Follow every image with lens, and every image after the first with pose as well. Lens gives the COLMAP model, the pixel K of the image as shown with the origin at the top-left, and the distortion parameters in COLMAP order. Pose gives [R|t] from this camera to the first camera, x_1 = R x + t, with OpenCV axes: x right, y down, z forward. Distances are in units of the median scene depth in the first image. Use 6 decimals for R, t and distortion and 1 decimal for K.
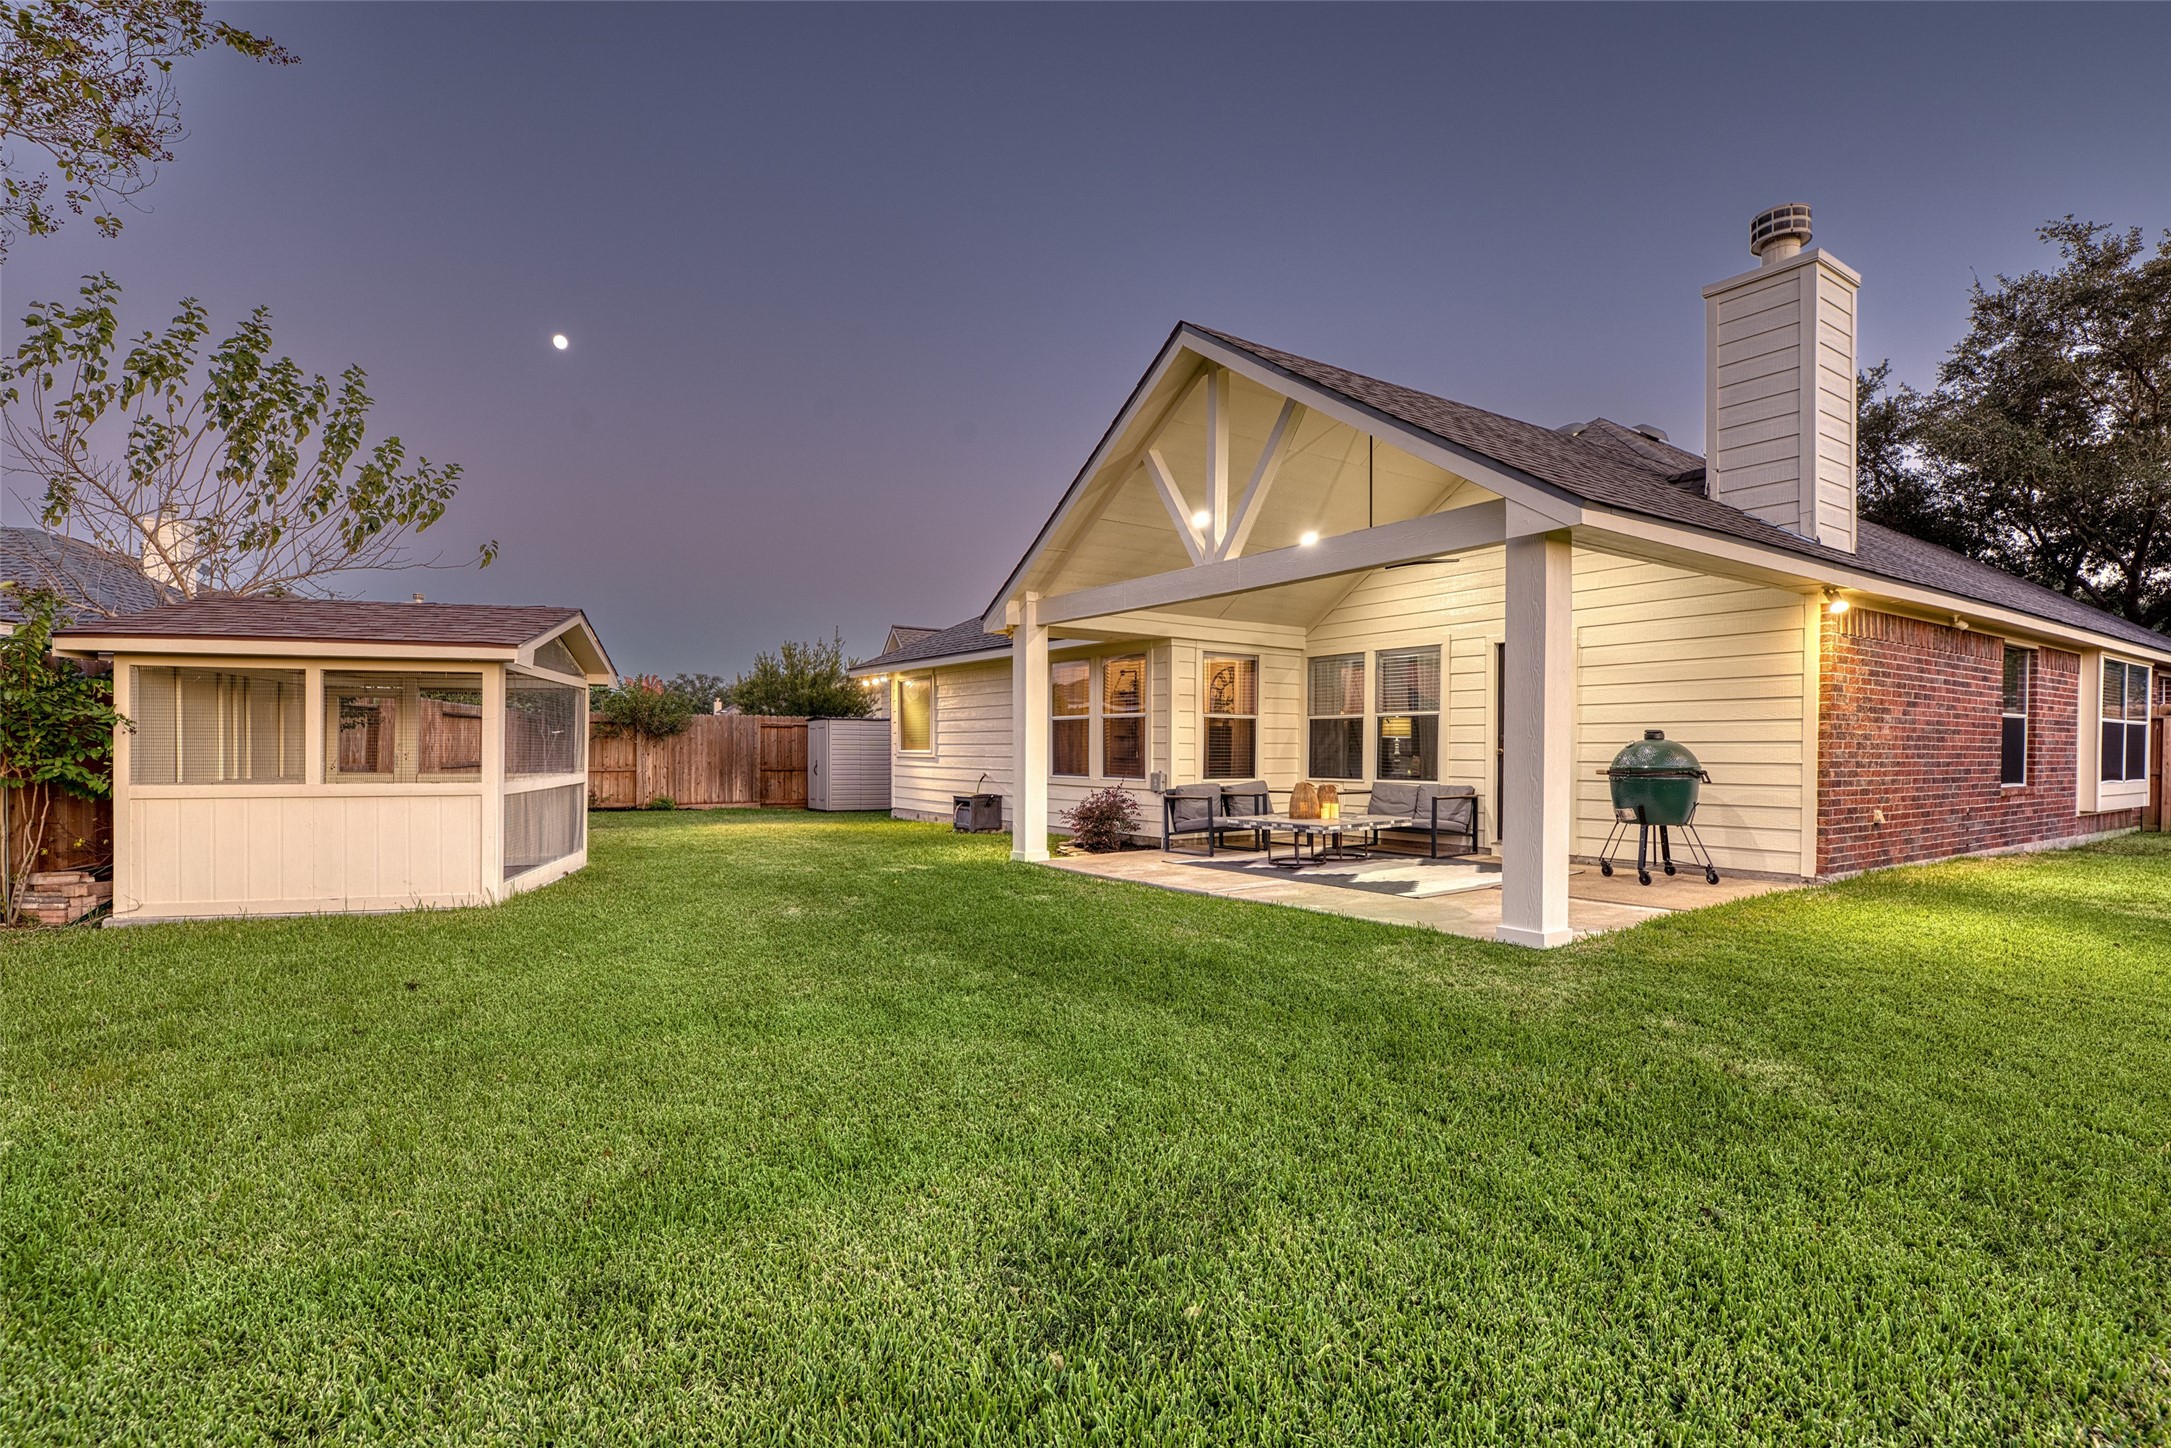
lens RADIAL K [[1033.9, 0, 1082.8], [0, 1033.9, 756.7], [0, 0, 1]] dist [0.001130, 0.000168]
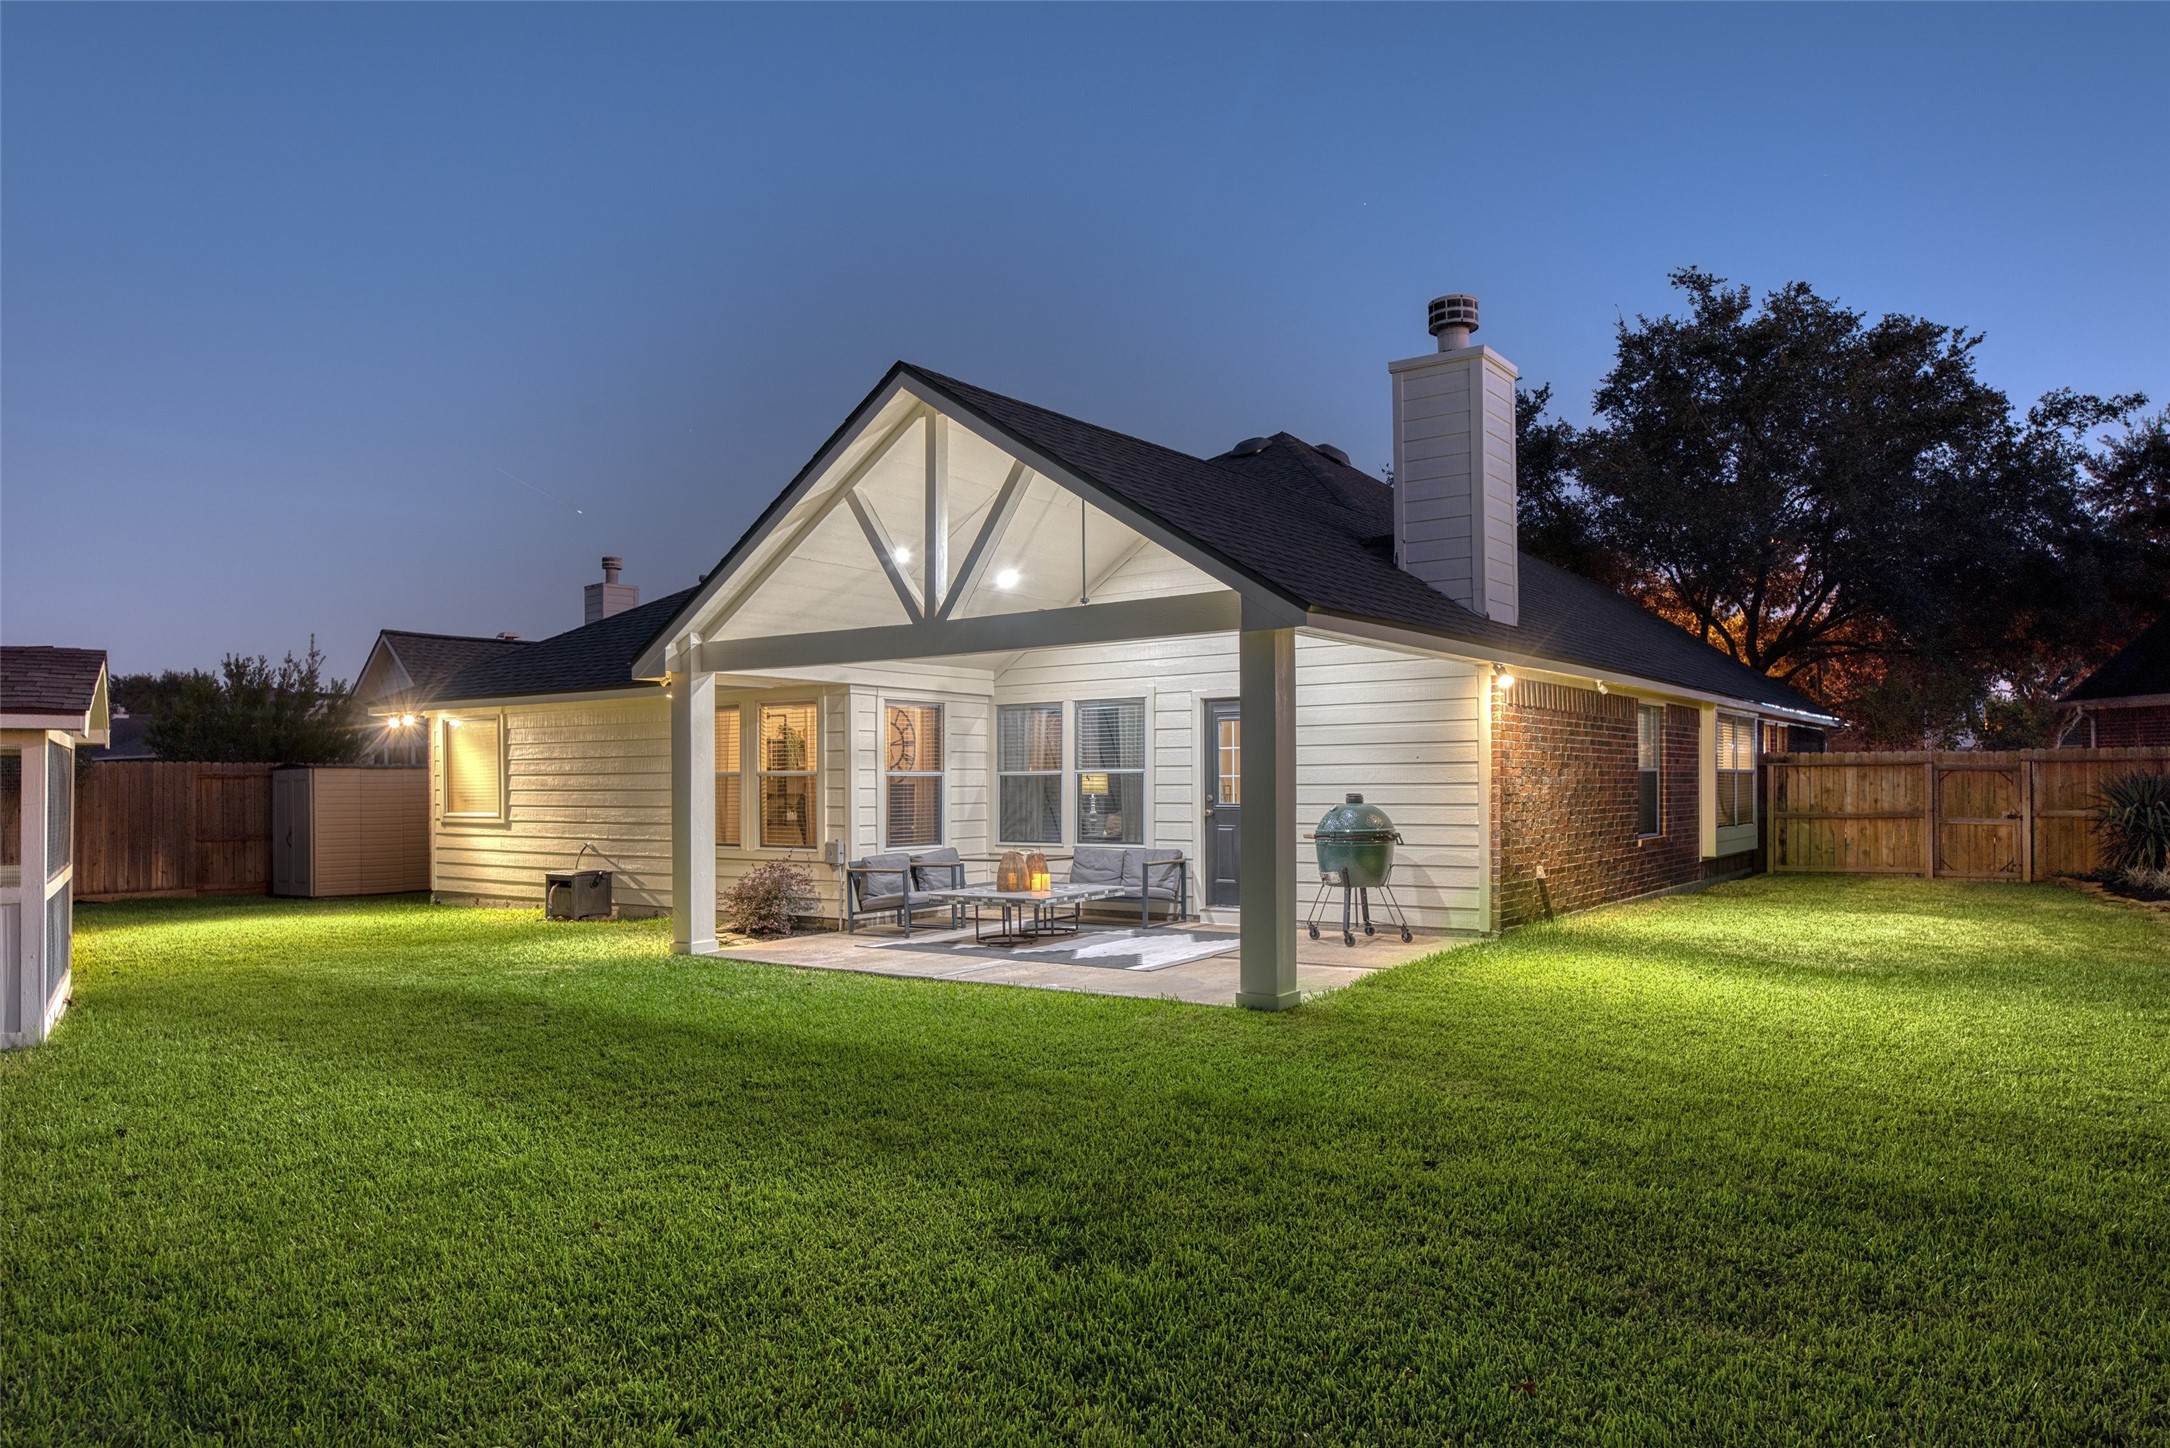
lens RADIAL K [[1422.2, 0, 1081.7], [0, 1422.2, 773.3], [0, 0, 1]] dist [0.003601, 0.002204]
pose [[0.944346, -0.008548, 0.328844, -0.128471], [0.013465, 0.999829, -0.012677, -0.025124], [-0.328679, 0.016399, 0.944299, -0.186606]]
